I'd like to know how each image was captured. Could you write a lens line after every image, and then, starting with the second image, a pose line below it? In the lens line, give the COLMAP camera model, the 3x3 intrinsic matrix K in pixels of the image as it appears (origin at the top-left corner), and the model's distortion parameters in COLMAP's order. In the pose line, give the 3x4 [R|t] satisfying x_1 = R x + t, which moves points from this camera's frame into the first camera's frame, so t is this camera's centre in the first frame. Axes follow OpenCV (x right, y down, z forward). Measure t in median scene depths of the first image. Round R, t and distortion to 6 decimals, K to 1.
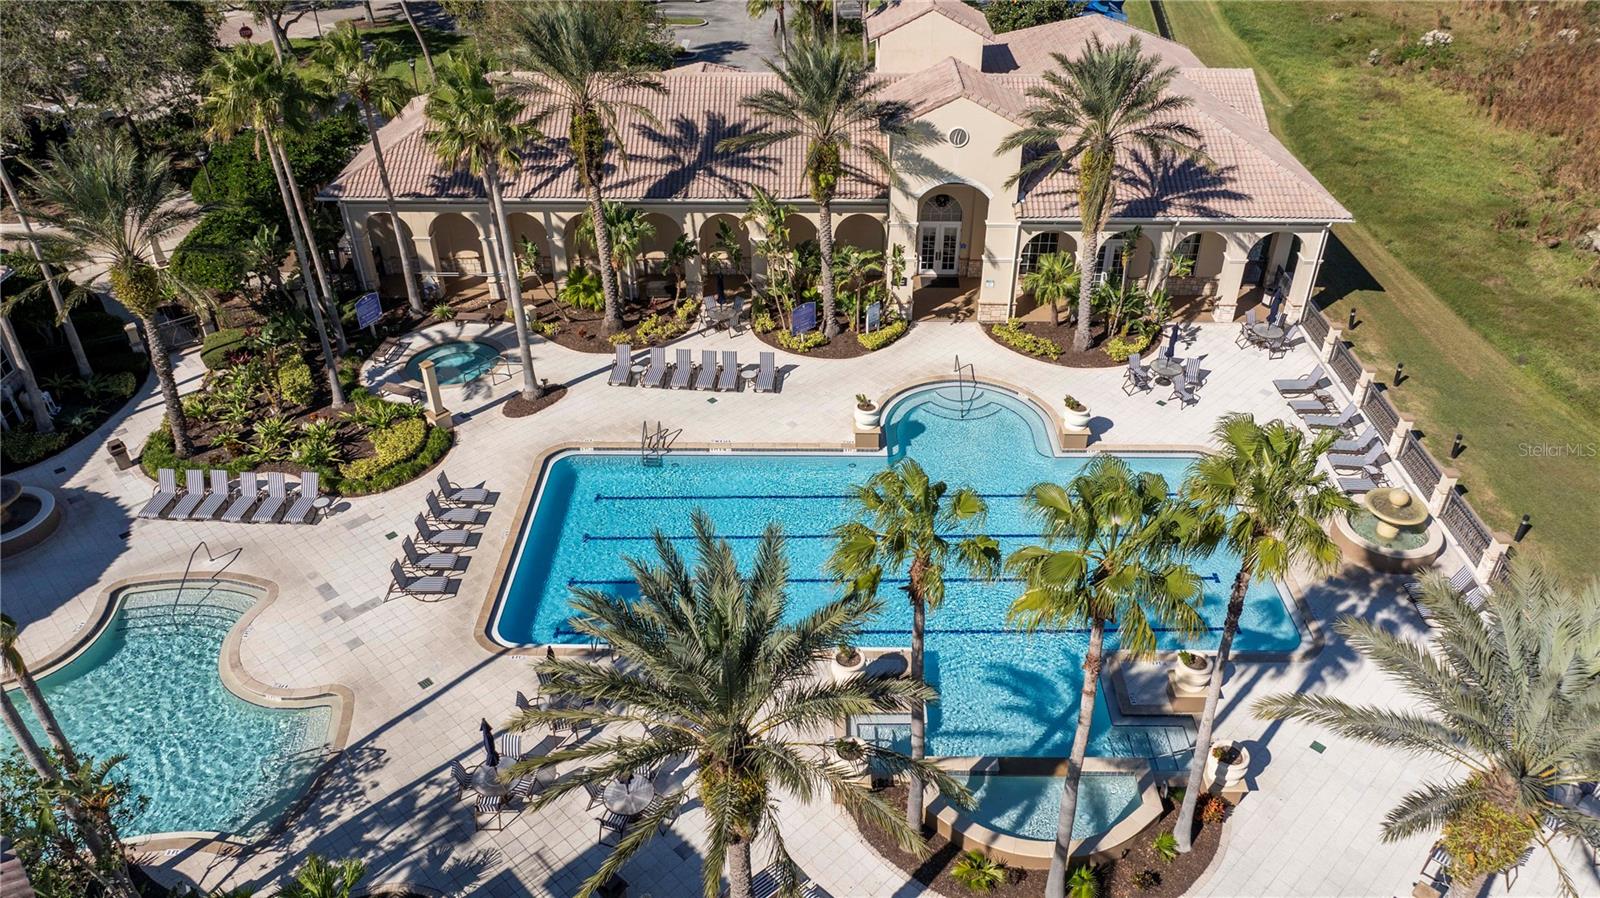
lens RADIAL K [[1118.4, 0, 800.0], [0, 1118.4, 449.0], [0, 0, 1]] dist [-0.002392, 0.003757]
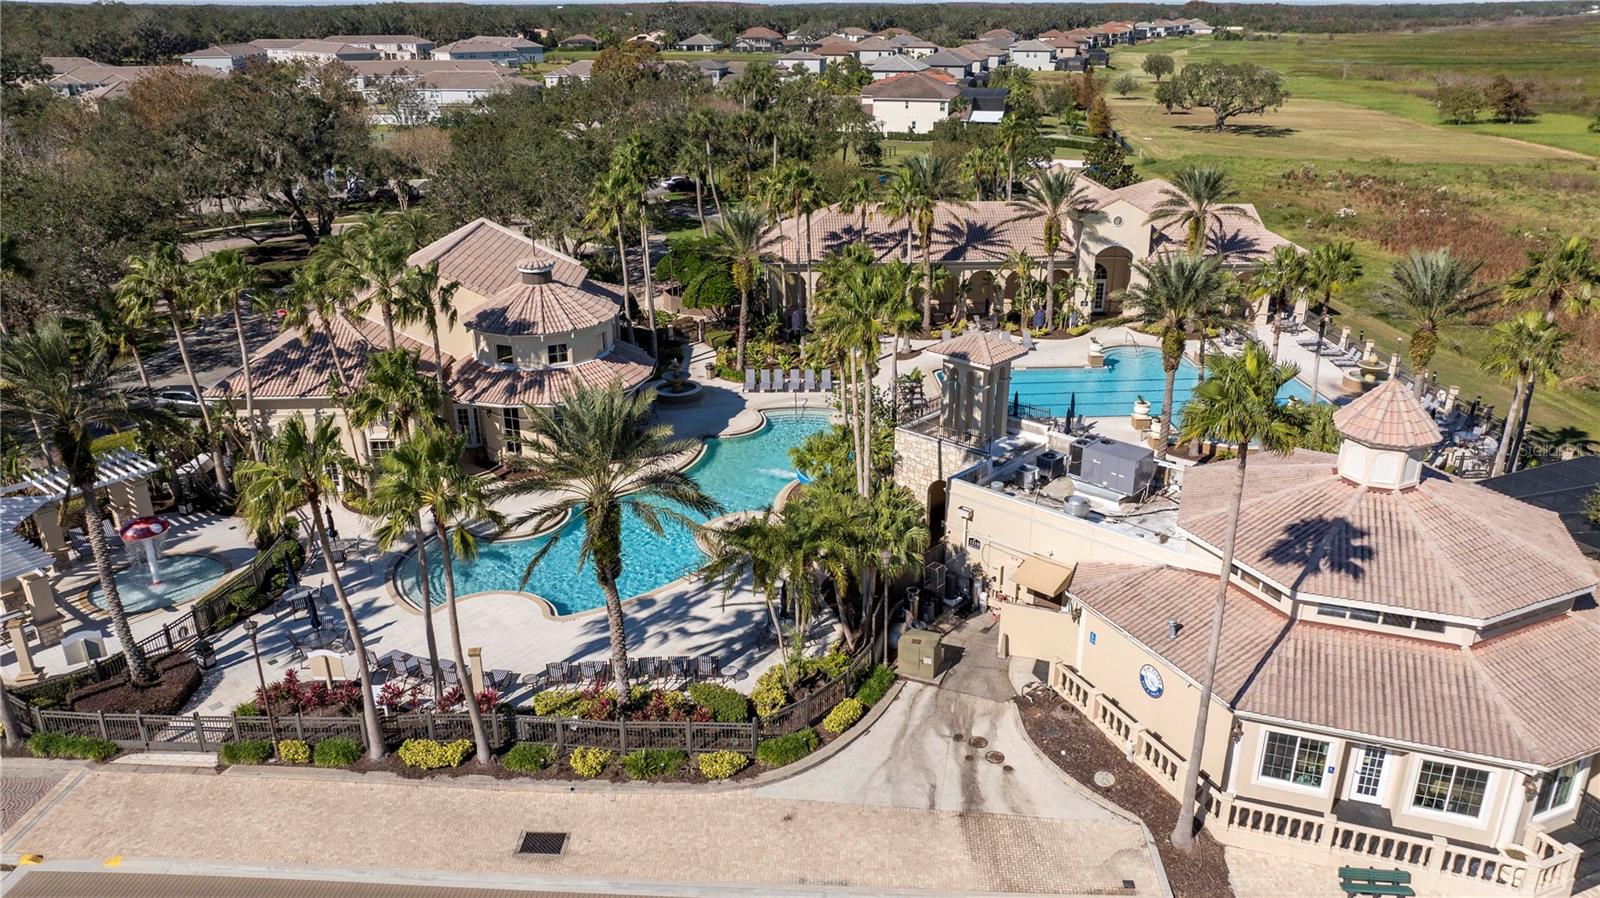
lens RADIAL K [[1118.4, 0, 800.0], [0, 1118.4, 449.0], [0, 0, 1]] dist [-0.002392, 0.003757]
pose [[0.998382, -0.021070, 0.052807, -0.474939], [0.032482, 0.973675, -0.225613, 0.477732], [-0.046663, 0.226964, 0.972785, -0.686445]]
